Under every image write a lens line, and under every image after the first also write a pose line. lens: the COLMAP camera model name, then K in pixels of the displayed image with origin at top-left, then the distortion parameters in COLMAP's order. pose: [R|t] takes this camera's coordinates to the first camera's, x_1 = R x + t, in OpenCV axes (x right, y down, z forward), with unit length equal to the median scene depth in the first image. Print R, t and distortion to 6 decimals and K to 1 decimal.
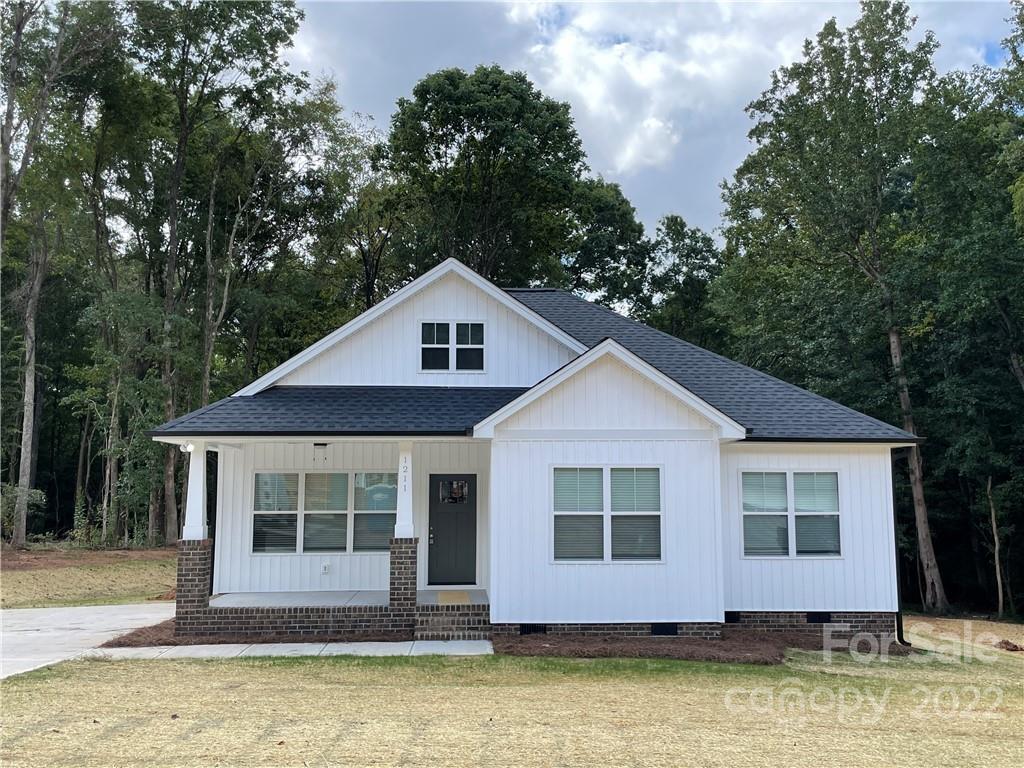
lens RADIAL K [[998.9, 0, 511.9], [0, 998.9, 384.7], [0, 0, 1]] dist [0.062340, 0.000000]
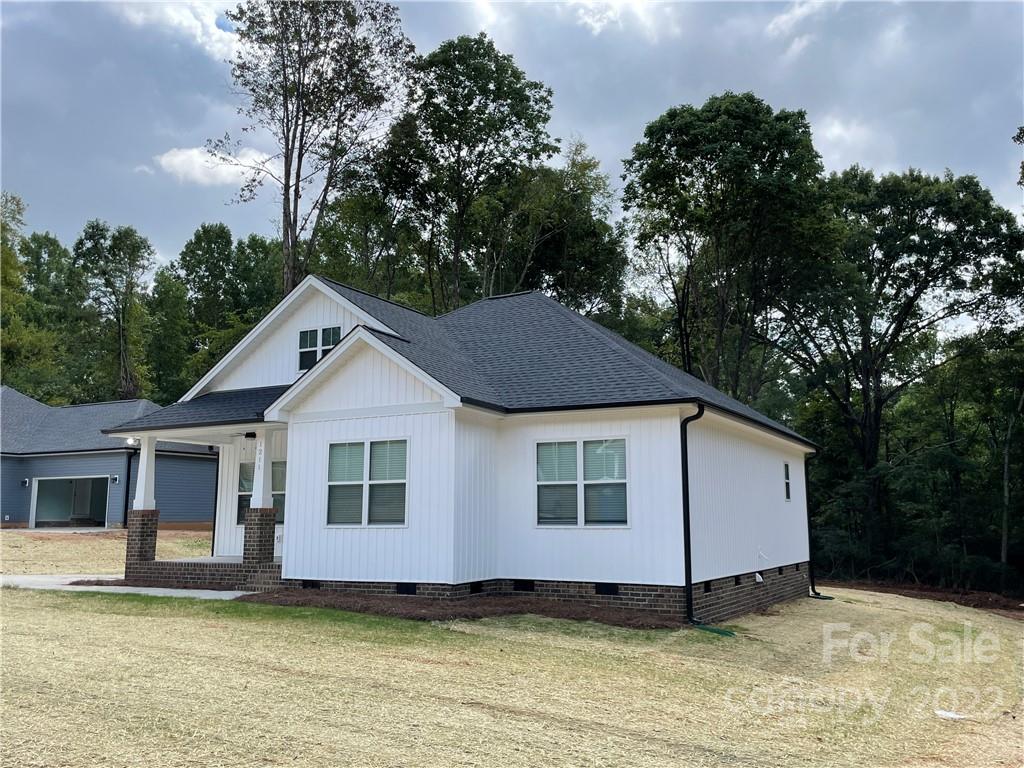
lens RADIAL K [[899.8, 0, 515.1], [0, 899.8, 378.4], [0, 0, 1]] dist [0.037880, -0.012306]
pose [[0.853771, -0.082538, -0.514065, 0.732800], [0.058720, 0.996319, -0.062447, 0.082766], [0.517327, 0.023129, 0.855475, 0.219870]]
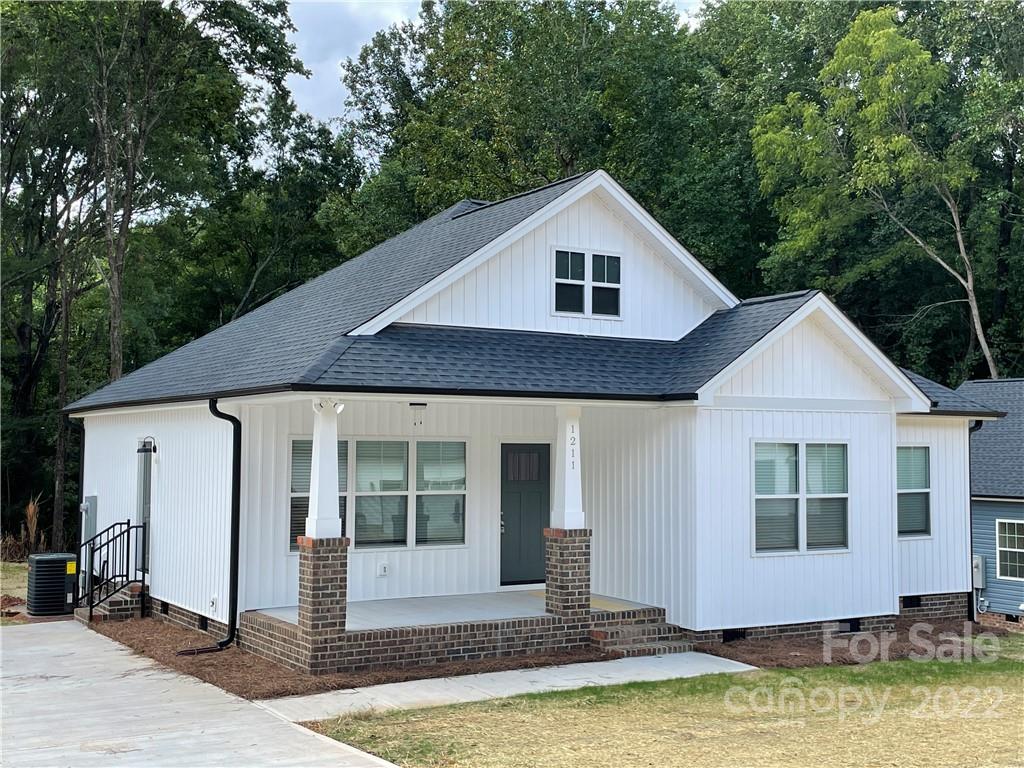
lens RADIAL K [[1239.5, 0, 510.5], [0, 1239.5, 382.9], [0, 0, 1]] dist [0.074998, 0.000000]
pose [[0.882471, 0.030909, 0.469350, -0.605983], [-0.059677, 0.997132, 0.046539, -0.002587], [-0.466565, -0.069079, 0.881785, 0.176753]]
